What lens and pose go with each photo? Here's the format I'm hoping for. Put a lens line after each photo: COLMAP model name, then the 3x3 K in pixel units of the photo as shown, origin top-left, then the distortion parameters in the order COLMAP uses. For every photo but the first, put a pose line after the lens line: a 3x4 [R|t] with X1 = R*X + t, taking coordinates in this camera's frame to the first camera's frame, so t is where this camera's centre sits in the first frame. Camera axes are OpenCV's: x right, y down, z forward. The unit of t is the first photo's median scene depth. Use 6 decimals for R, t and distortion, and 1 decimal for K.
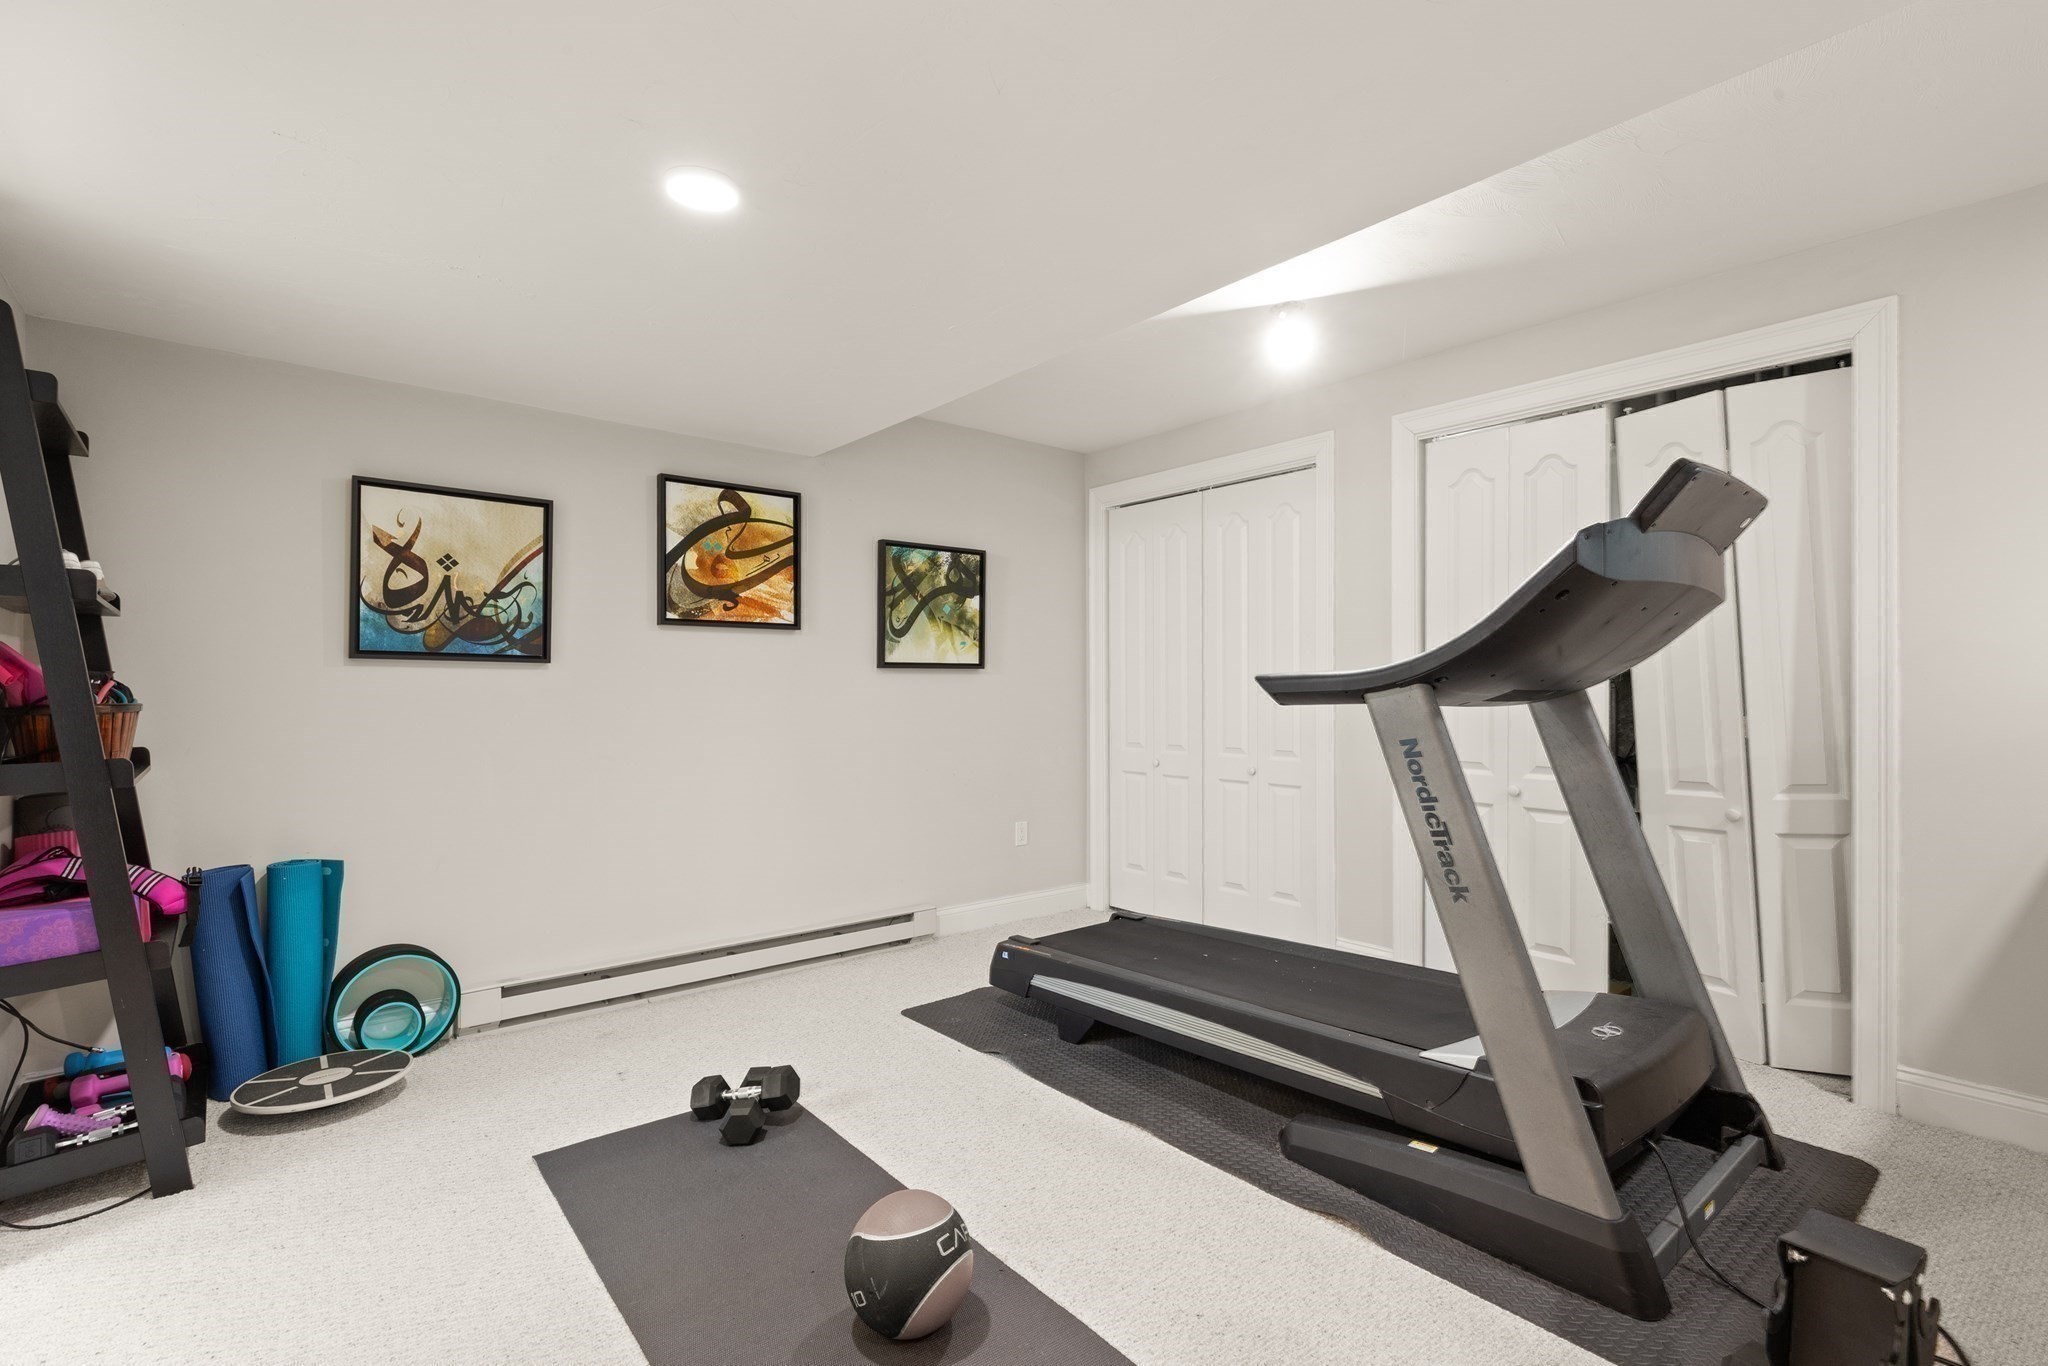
lens RADIAL K [[938.7, 0, 1031.5], [0, 938.7, 686.2], [0, 0, 1]] dist [0.014315, 0.000057]
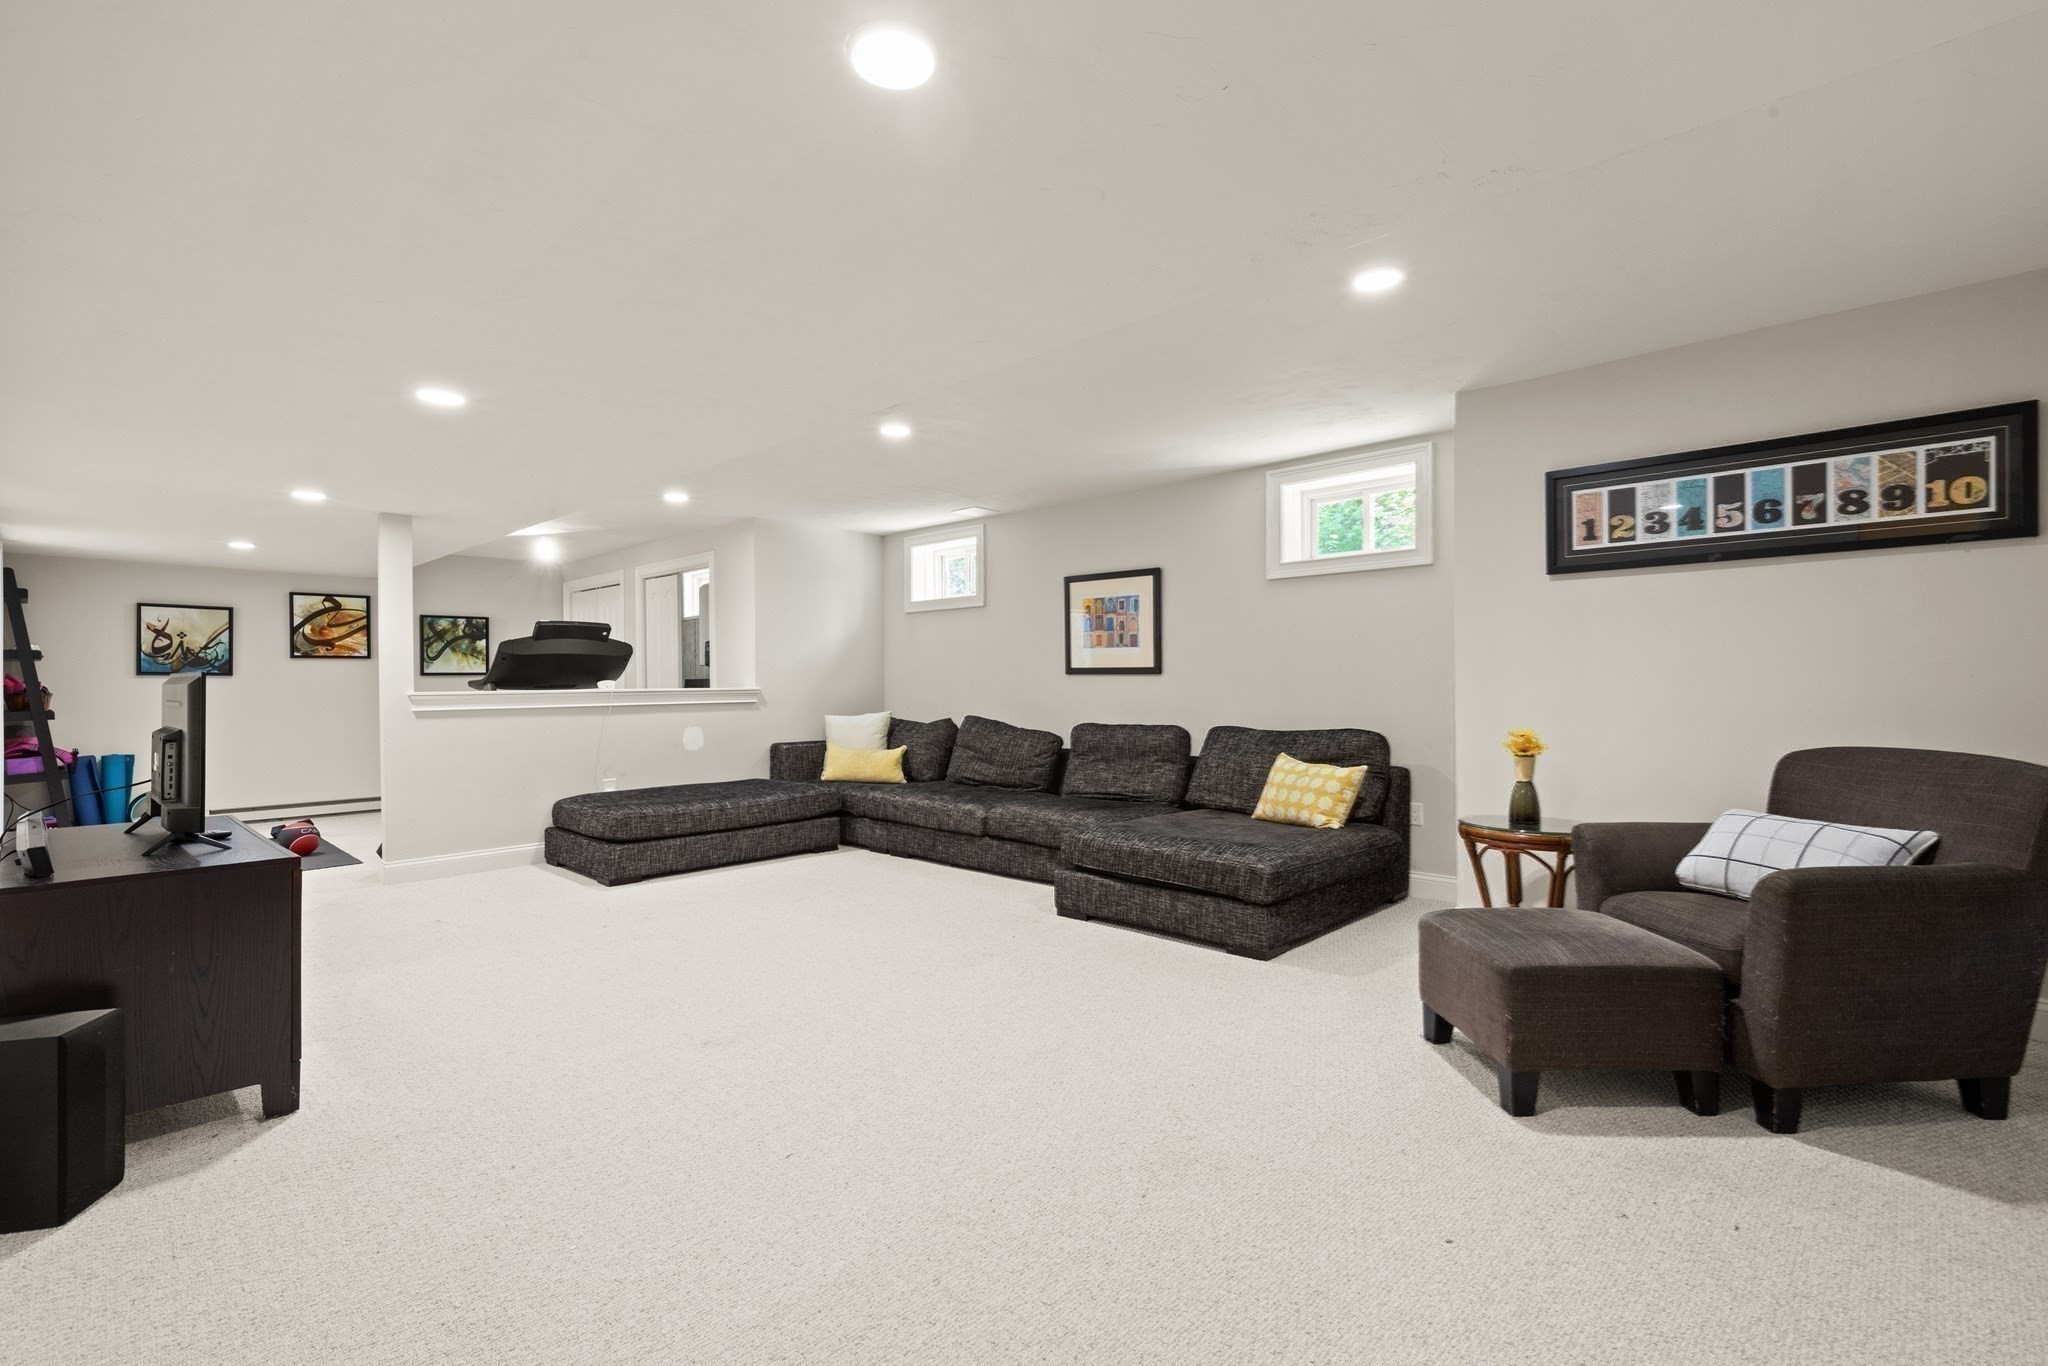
lens RADIAL K [[938.7, 0, 1036.6], [0, 938.7, 683.2], [0, 0, 1]] dist [0.014315, 0.000057]
pose [[0.993068, -0.011255, 0.117001, 1.101951], [0.011180, 0.999937, 0.001295, 0.012179], [-0.117008, 0.000023, 0.993131, -1.451846]]
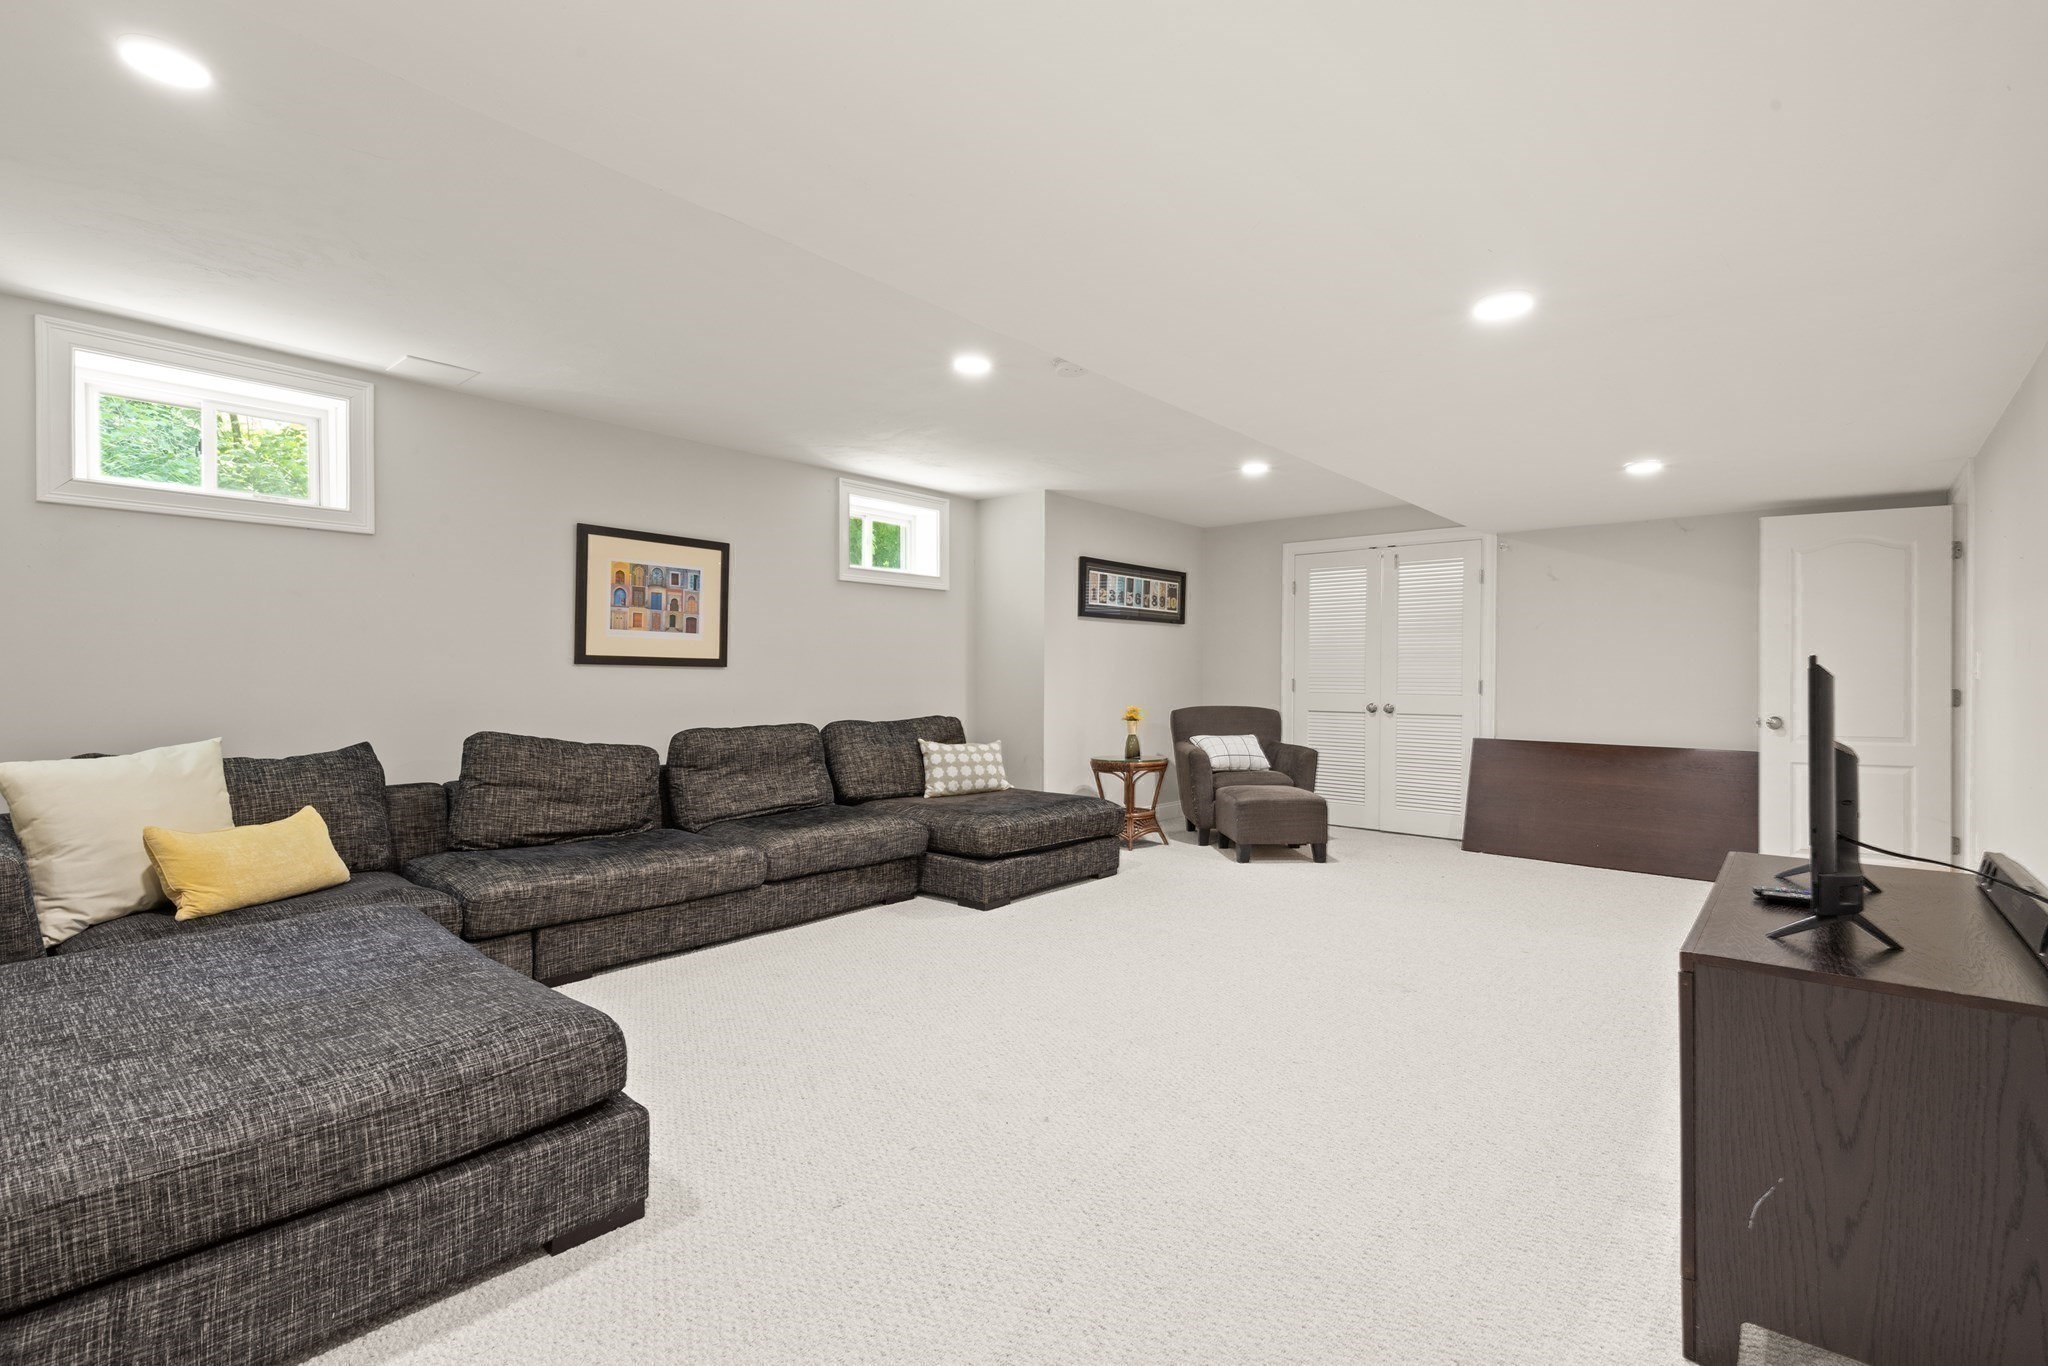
lens RADIAL K [[938.7, 0, 1045.3], [0, 938.7, 672.0], [0, 0, 1]] dist [0.014315, 0.000057]
pose [[-0.179629, -0.003886, 0.983727, -1.533667], [-0.006720, 0.999974, 0.002723, -0.015097], [-0.983711, -0.006122, -0.179651, 1.954941]]
